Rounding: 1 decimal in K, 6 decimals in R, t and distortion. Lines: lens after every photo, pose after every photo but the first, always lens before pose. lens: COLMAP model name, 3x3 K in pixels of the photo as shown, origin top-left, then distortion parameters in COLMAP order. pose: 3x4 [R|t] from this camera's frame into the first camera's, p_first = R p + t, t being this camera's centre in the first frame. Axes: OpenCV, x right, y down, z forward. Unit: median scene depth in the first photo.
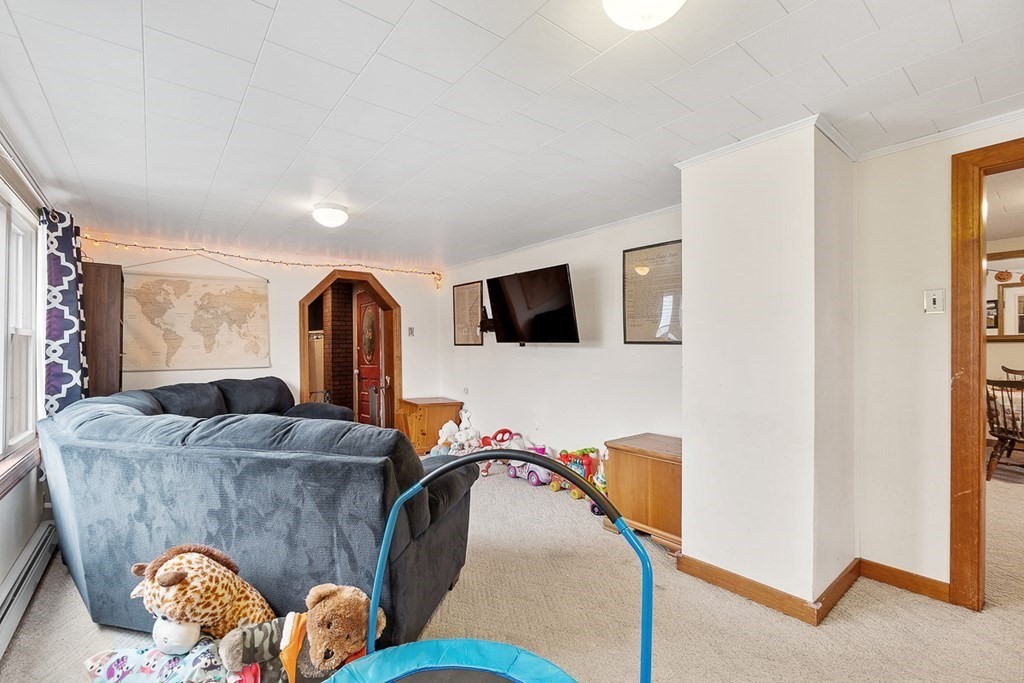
lens RADIAL K [[438.5, 0, 500.0], [0, 438.5, 342.1], [0, 0, 1]] dist [0.000334, -0.006458]
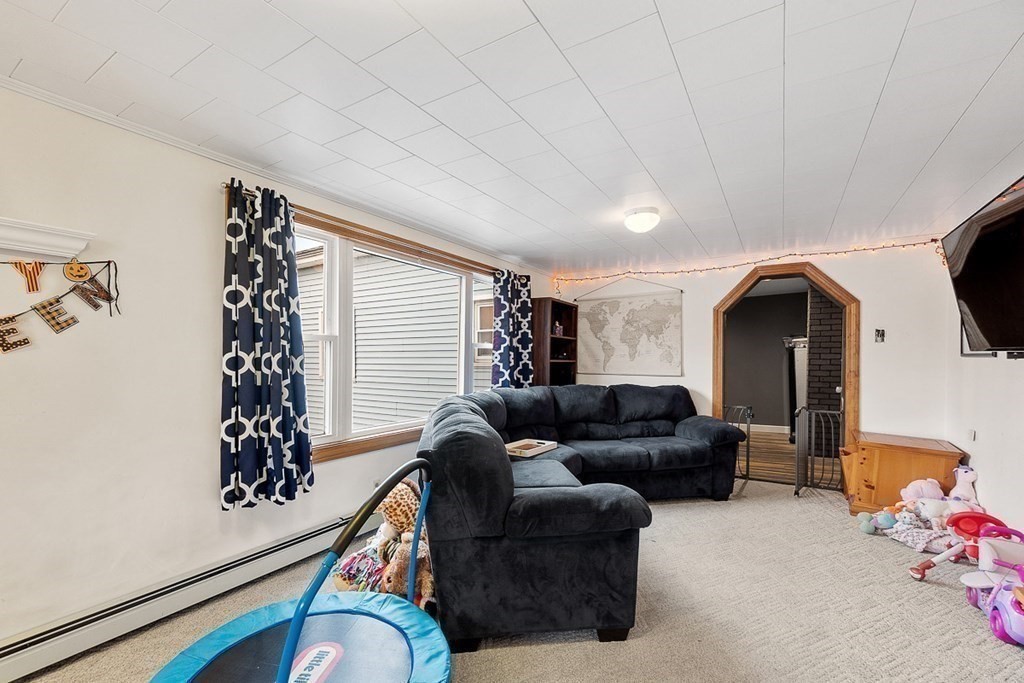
lens RADIAL K [[448.4, 0, 499.2], [0, 448.4, 353.2], [0, 0, 1]] dist [-0.000774, 0.000285]
pose [[0.341195, -0.000332, -0.939992, 0.330378], [0.002573, 0.999997, 0.000581, 0.002401], [0.939989, -0.002617, 0.341195, 0.270367]]
